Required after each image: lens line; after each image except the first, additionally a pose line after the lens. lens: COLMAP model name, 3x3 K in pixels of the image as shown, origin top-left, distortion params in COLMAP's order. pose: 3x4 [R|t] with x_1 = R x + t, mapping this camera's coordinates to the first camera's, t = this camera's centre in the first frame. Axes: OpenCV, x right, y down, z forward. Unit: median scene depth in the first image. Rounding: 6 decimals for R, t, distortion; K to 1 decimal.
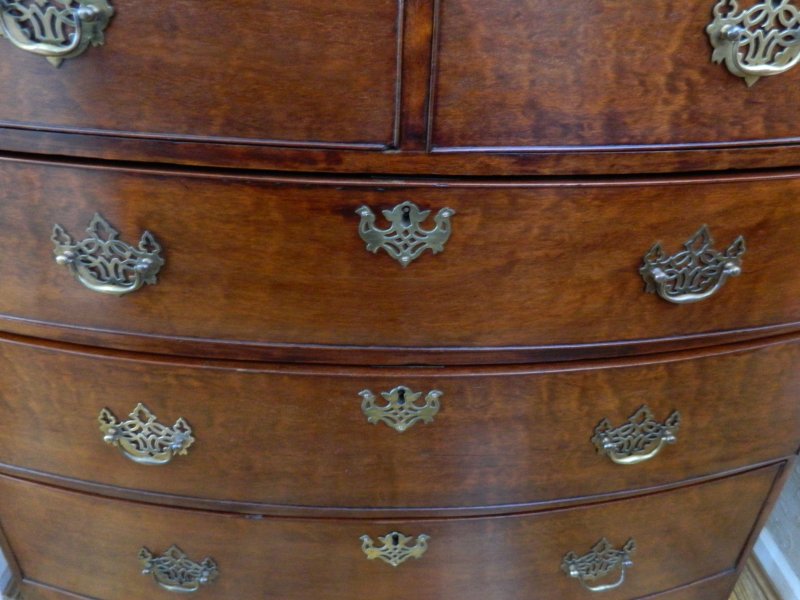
lens RADIAL K [[615.8, 0, 400.0], [0, 615.8, 300.0], [0, 0, 1]] dist [0.035113, -0.008691]
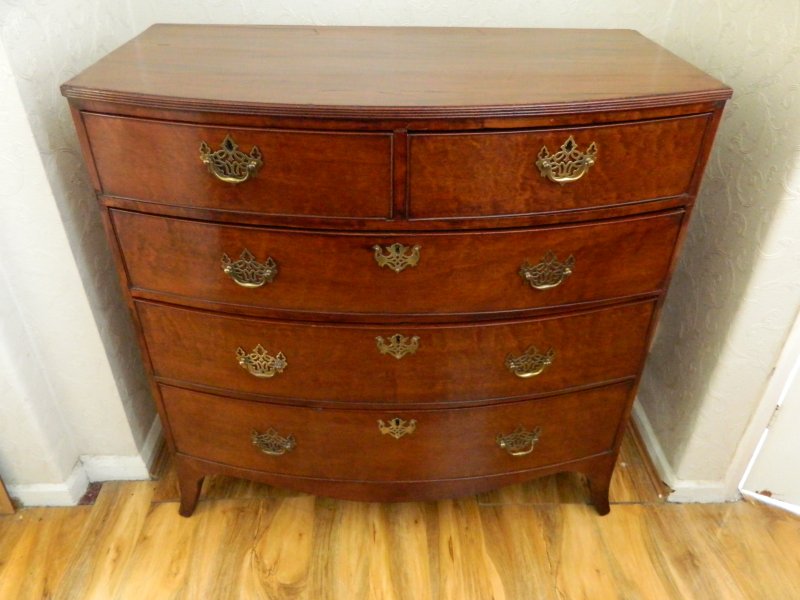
lens RADIAL K [[615.8, 0, 400.0], [0, 615.8, 300.0], [0, 0, 1]] dist [0.035113, -0.008691]
pose [[0.999511, -0.006866, -0.030514, 0.075240], [0.008526, 0.998471, 0.054617, -0.075903], [0.030092, -0.054851, 0.998041, -0.984421]]
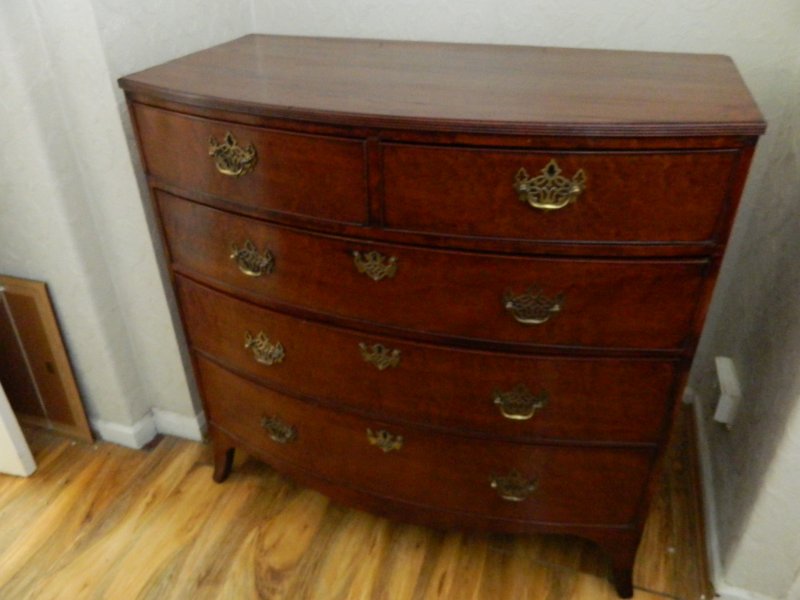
lens RADIAL K [[615.8, 0, 400.0], [0, 615.8, 300.0], [0, 0, 1]] dist [0.035113, -0.008691]
pose [[0.933331, 0.147678, -0.327239, 0.729449], [-0.142346, 0.988995, 0.040330, -0.087182], [0.329593, 0.008940, 0.944081, -0.840977]]
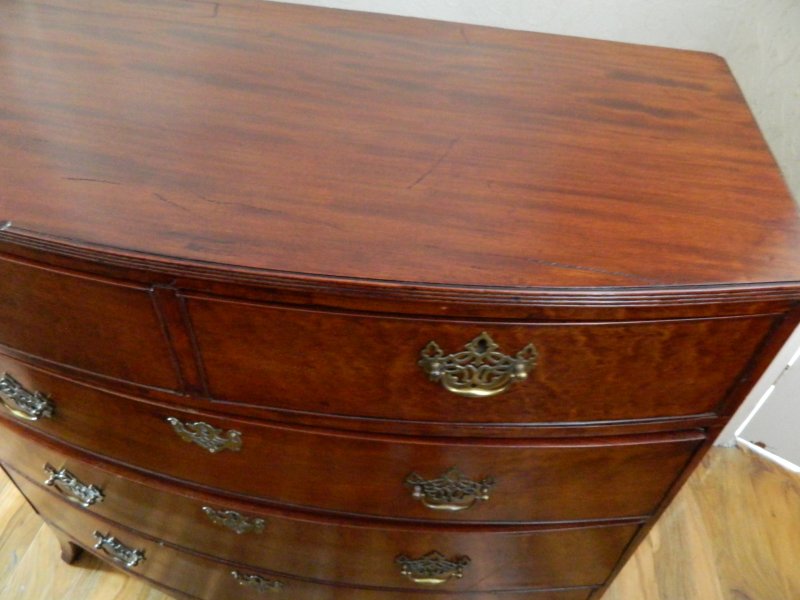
lens RADIAL K [[608.3, 0, 400.1], [0, 608.3, 296.3], [0, 0, 1]] dist [-0.008074, -0.008420]
pose [[0.972420, 0.163375, -0.166458, 0.536285], [-0.124217, 0.966813, 0.223254, -0.691154], [0.197408, -0.196419, 0.960442, -0.071016]]
